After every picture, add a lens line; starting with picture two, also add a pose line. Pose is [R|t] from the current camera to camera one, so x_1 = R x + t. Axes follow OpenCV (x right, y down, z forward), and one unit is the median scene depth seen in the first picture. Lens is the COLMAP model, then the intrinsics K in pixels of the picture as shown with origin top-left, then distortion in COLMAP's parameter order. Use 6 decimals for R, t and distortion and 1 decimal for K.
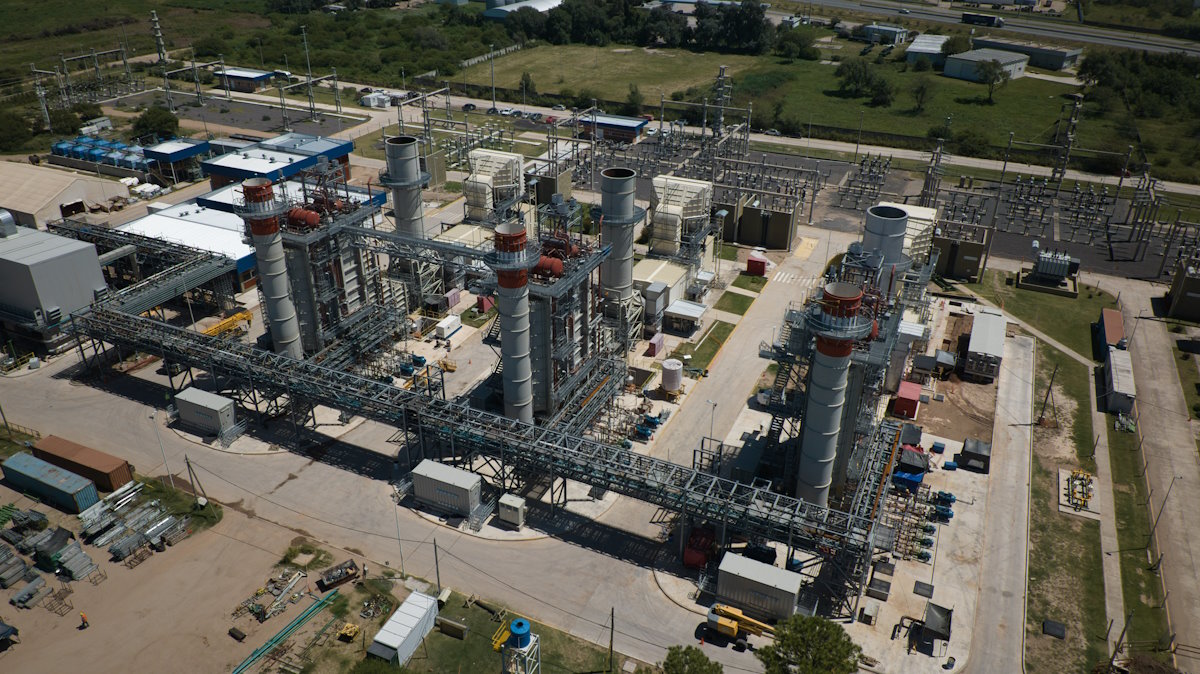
lens RADIAL K [[867.2, 0, 607.9], [0, 867.2, 338.4], [0, 0, 1]] dist [0.005883, -0.000365]
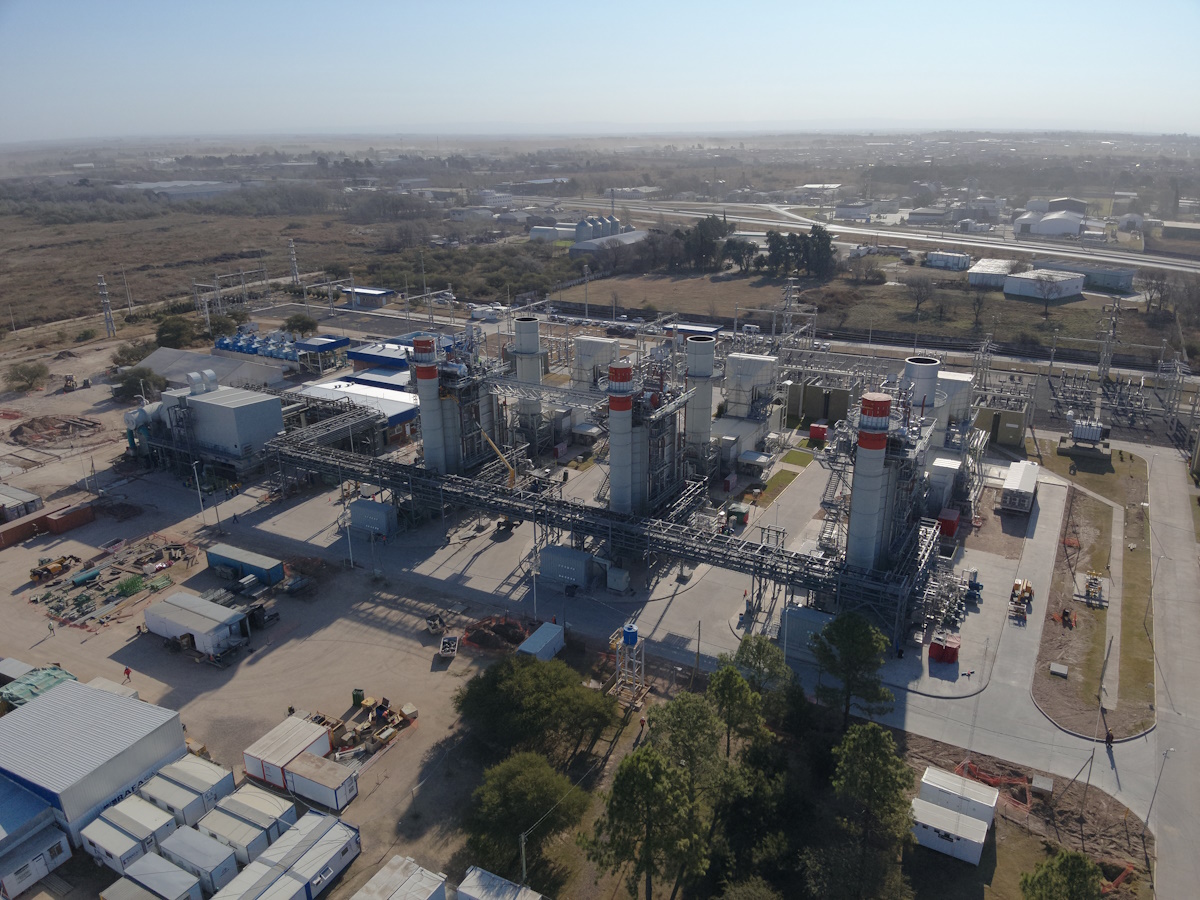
lens RADIAL K [[881.0, 0, 603.7], [0, 881.0, 452.8], [0, 0, 1]] dist [0.073804, -0.131801]
pose [[0.996321, 0.014076, -0.084536, -0.008348], [-0.025931, 0.989695, -0.140821, 0.065611], [0.081683, 0.142495, 0.986419, -0.101877]]
